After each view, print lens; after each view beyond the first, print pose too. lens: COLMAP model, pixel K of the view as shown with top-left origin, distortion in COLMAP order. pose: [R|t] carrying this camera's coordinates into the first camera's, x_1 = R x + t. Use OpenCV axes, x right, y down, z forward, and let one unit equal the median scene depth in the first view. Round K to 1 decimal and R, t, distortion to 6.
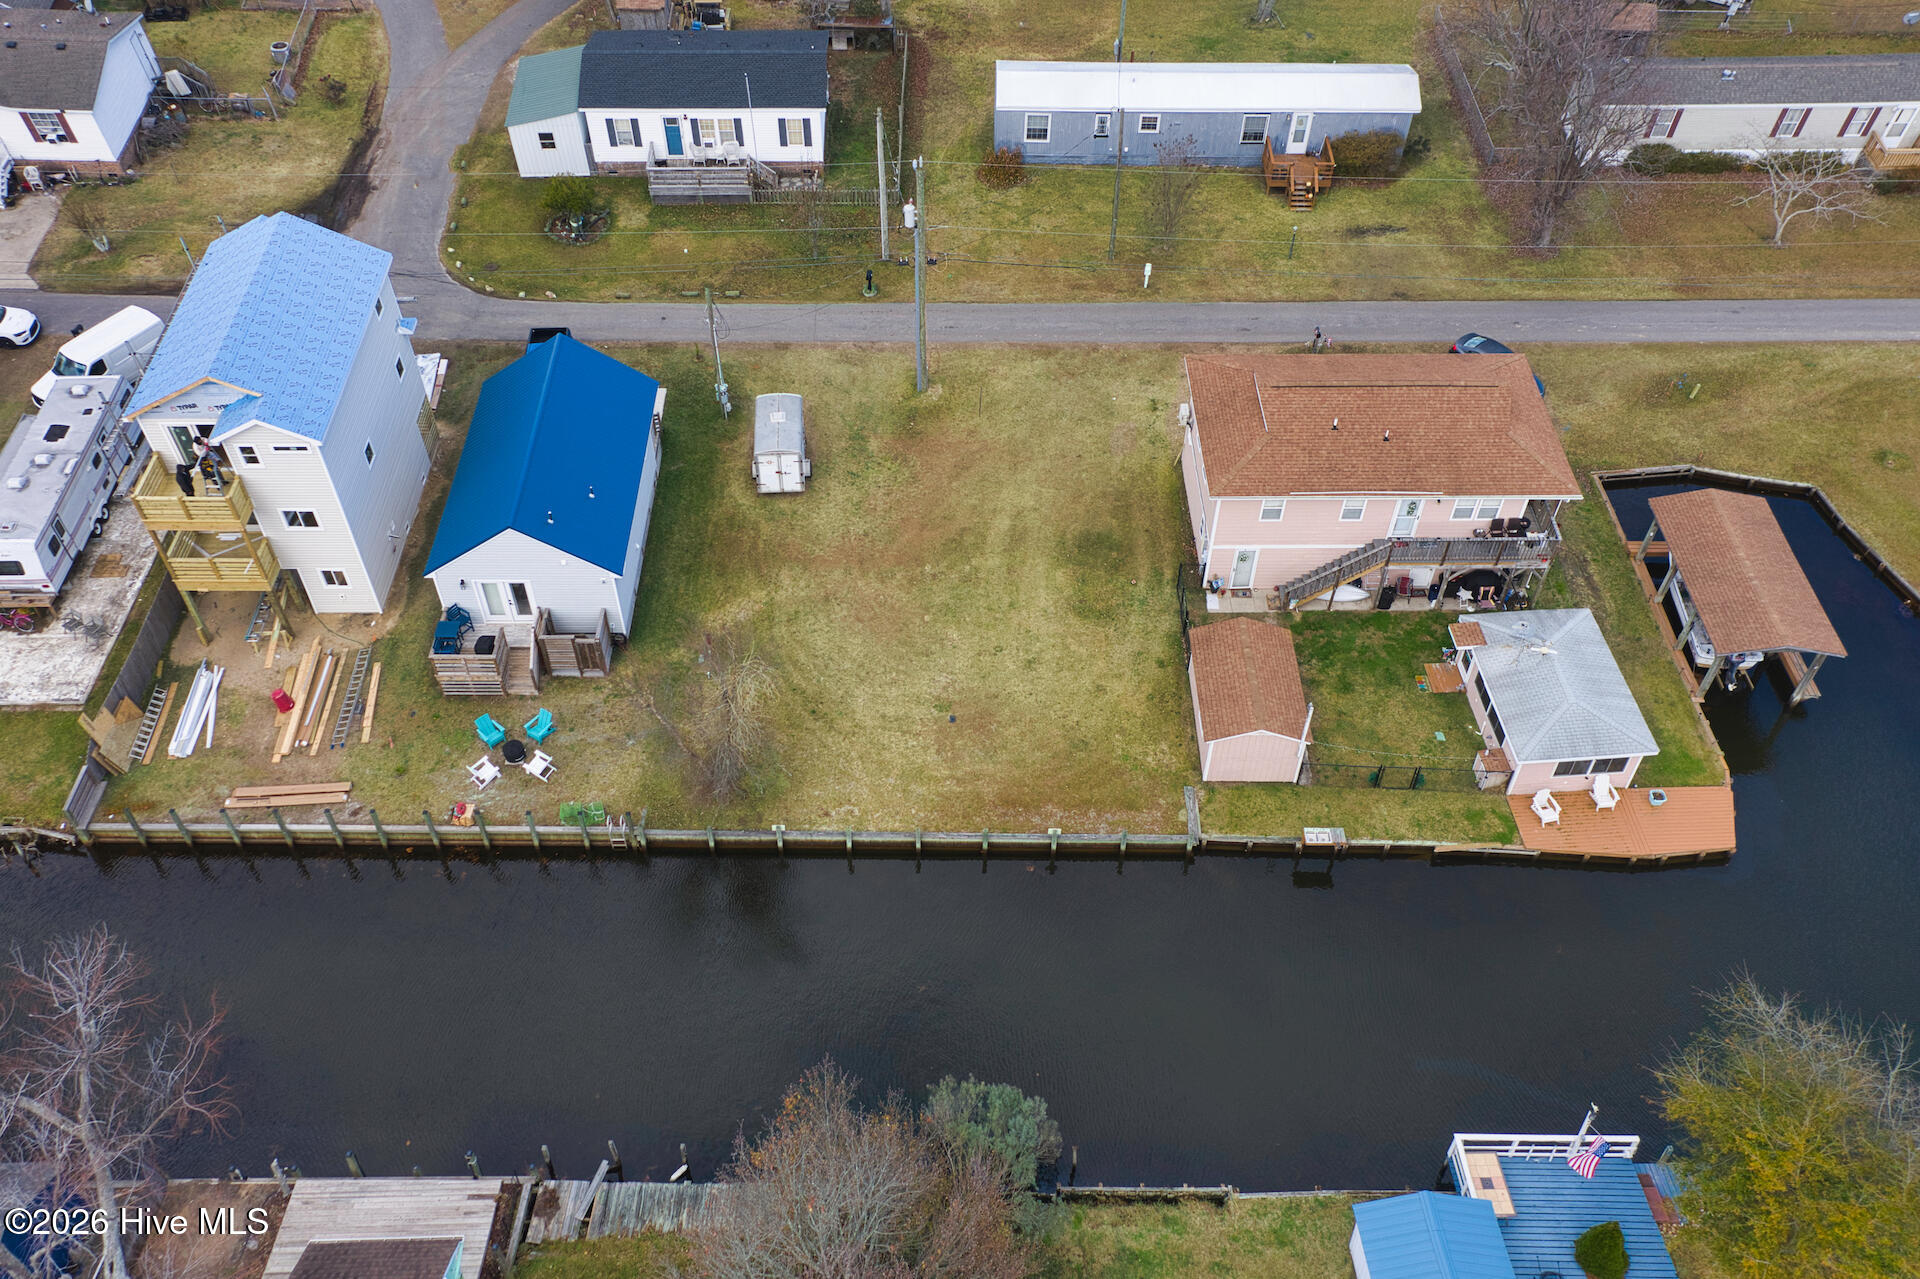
lens RADIAL K [[1506.2, 0, 956.7], [0, 1506.2, 757.1], [0, 0, 1]] dist [0.003092, 0.013017]
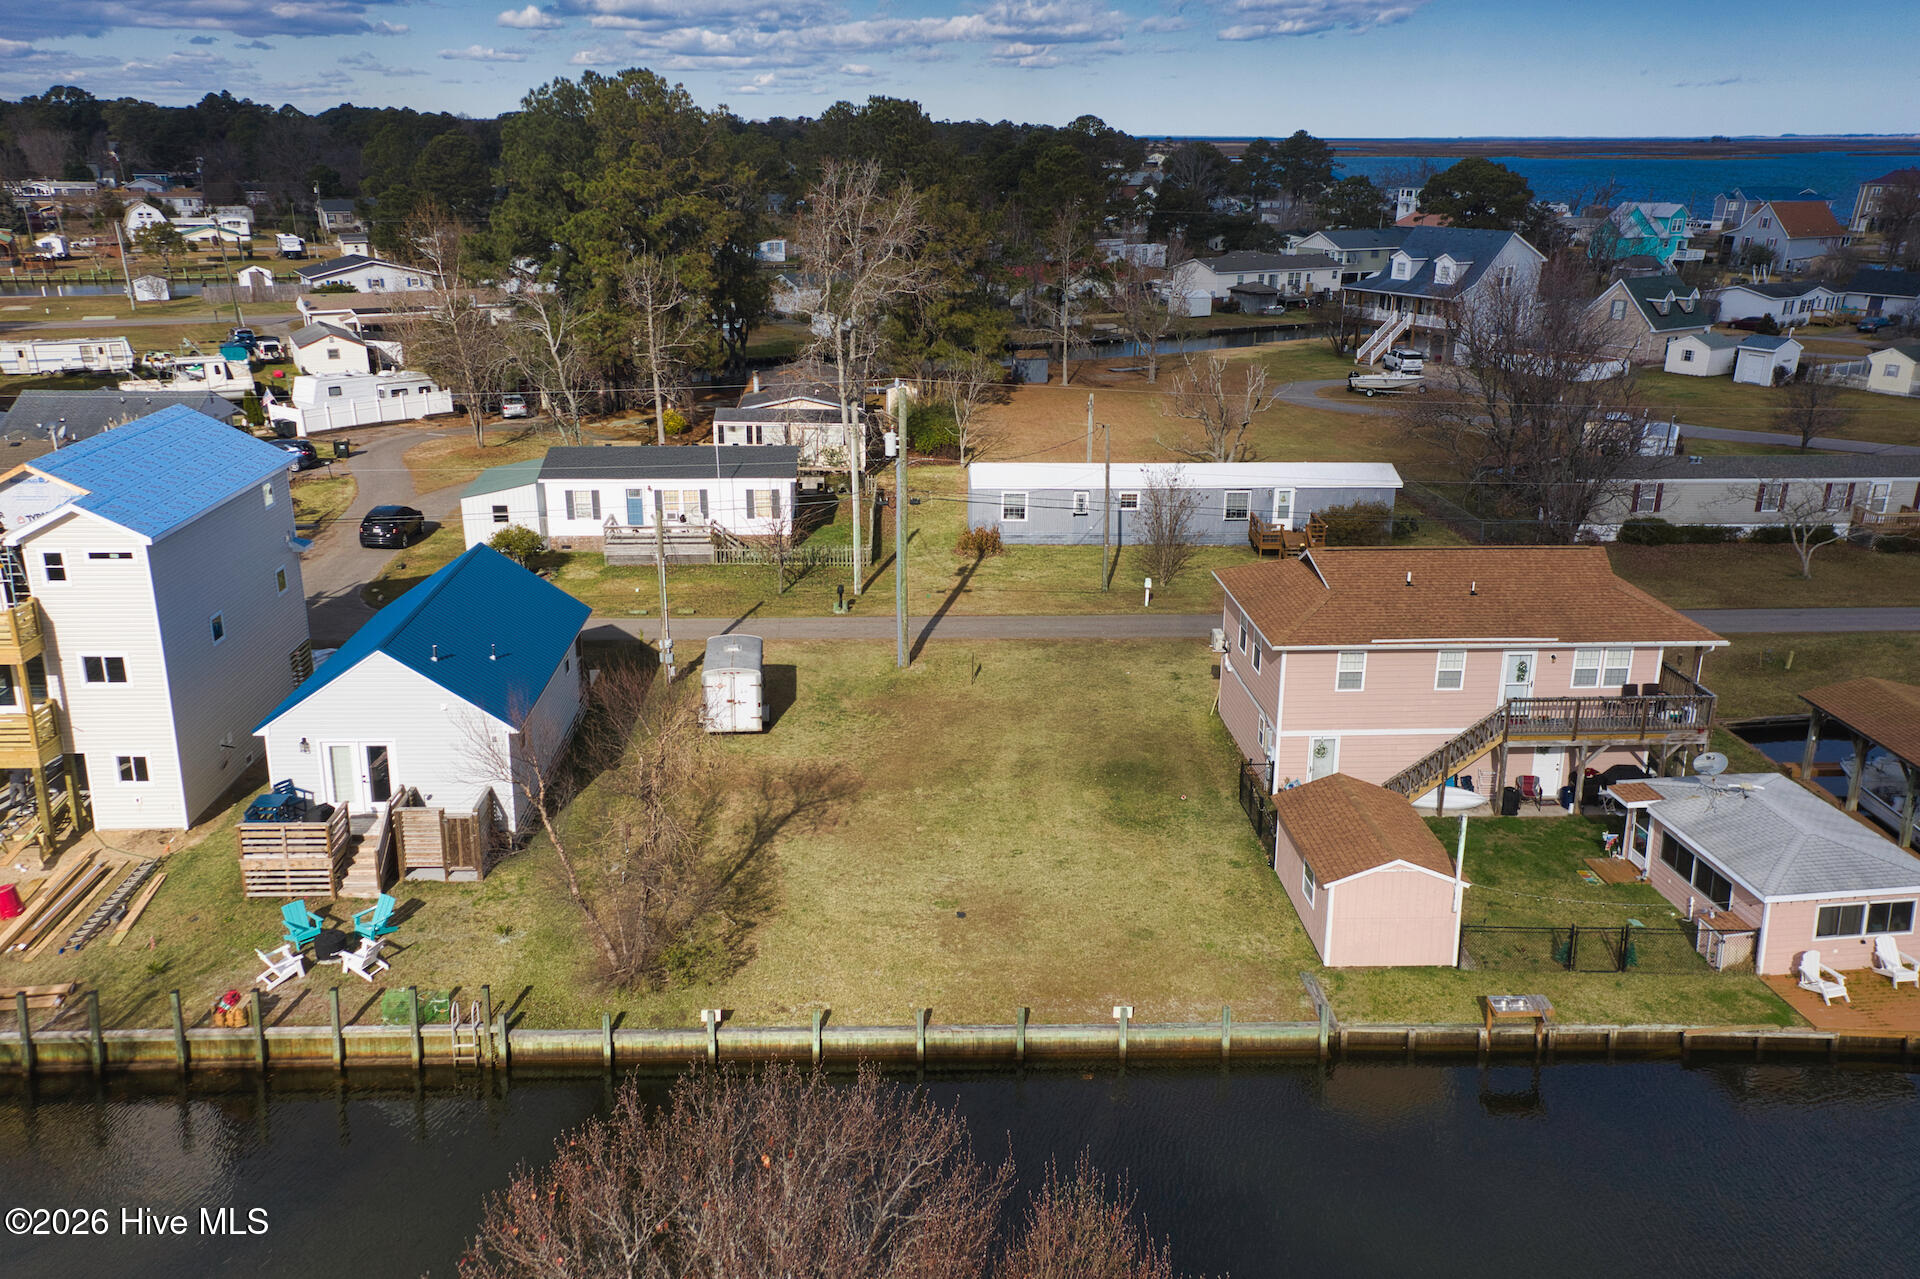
lens RADIAL K [[1509.3, 0, 957.5], [0, 1509.3, 668.1], [0, 0, 1]] dist [-0.000368, 0.004767]
pose [[0.999178, -0.014535, 0.037852, -0.027557], [0.032242, 0.850888, -0.524357, 0.231614], [-0.024586, 0.525146, 0.850657, 0.301646]]
